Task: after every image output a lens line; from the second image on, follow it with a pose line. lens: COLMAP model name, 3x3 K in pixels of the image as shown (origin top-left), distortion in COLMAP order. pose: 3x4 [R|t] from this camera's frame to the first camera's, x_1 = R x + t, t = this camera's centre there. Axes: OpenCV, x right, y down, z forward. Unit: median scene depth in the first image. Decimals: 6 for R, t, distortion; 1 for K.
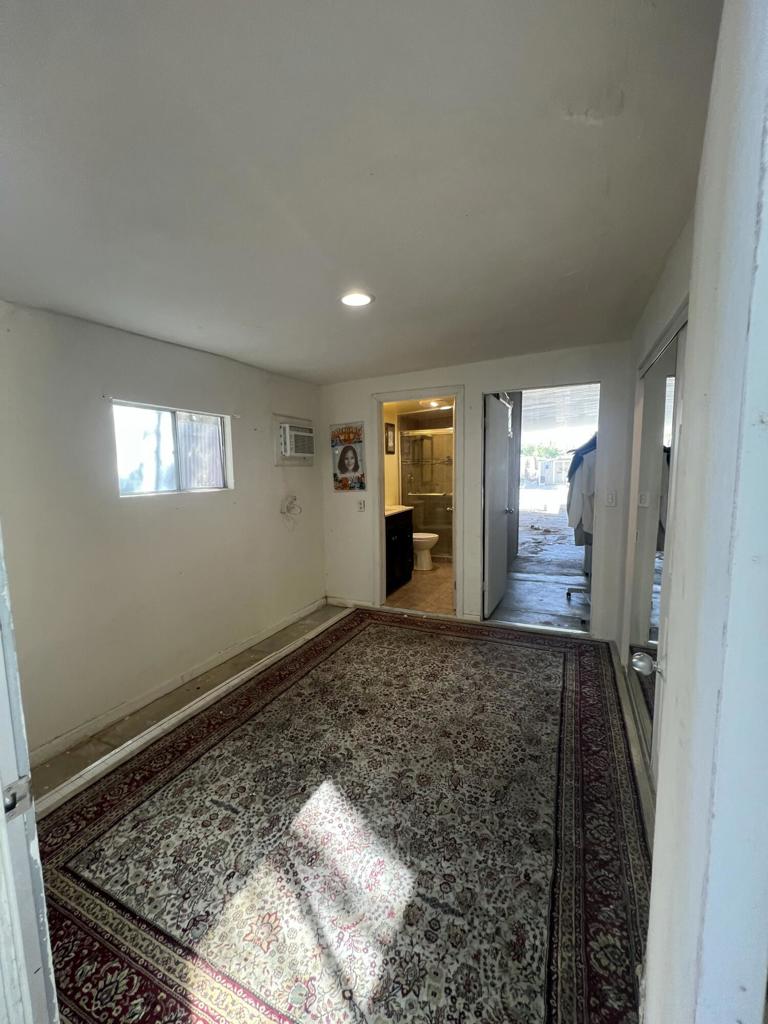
lens RADIAL K [[410.7, 0, 384.0], [0, 410.7, 512.0], [0, 0, 1]] dist [-0.000220, 0.000048]
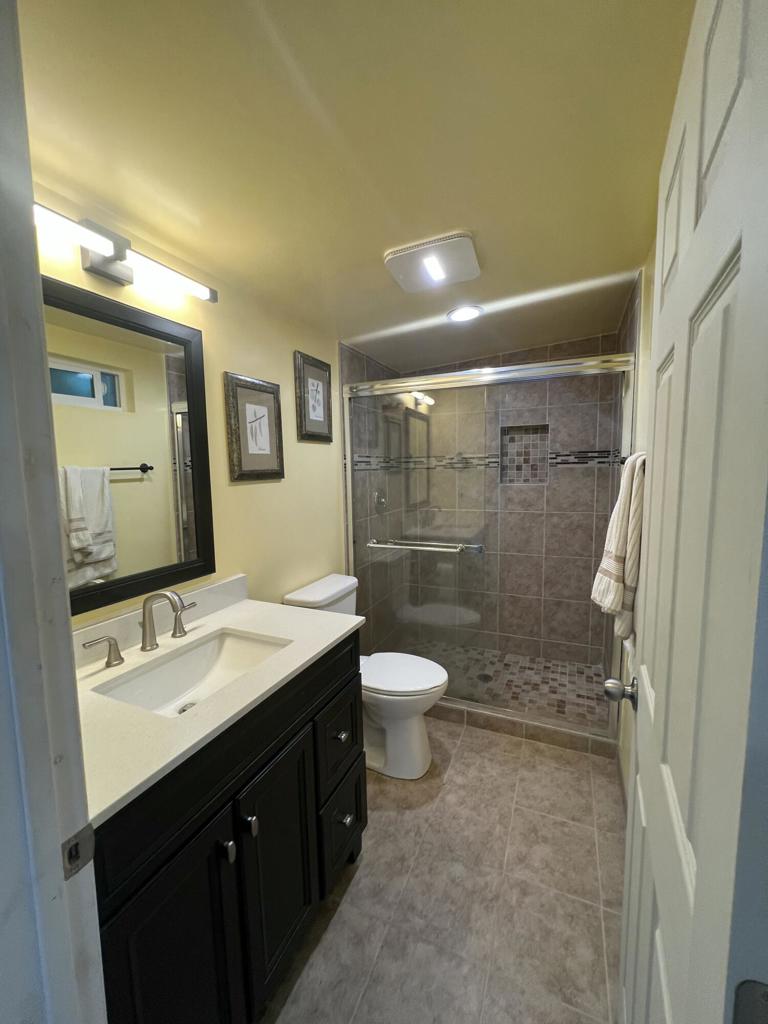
lens RADIAL K [[410.7, 0, 384.0], [0, 410.7, 512.0], [0, 0, 1]] dist [-0.000220, 0.000048]
pose [[0.999734, 0.010468, 0.020562, 0.065707], [-0.010502, 0.999944, 0.001534, -0.078052], [-0.020545, -0.001749, 0.999787, 0.617449]]
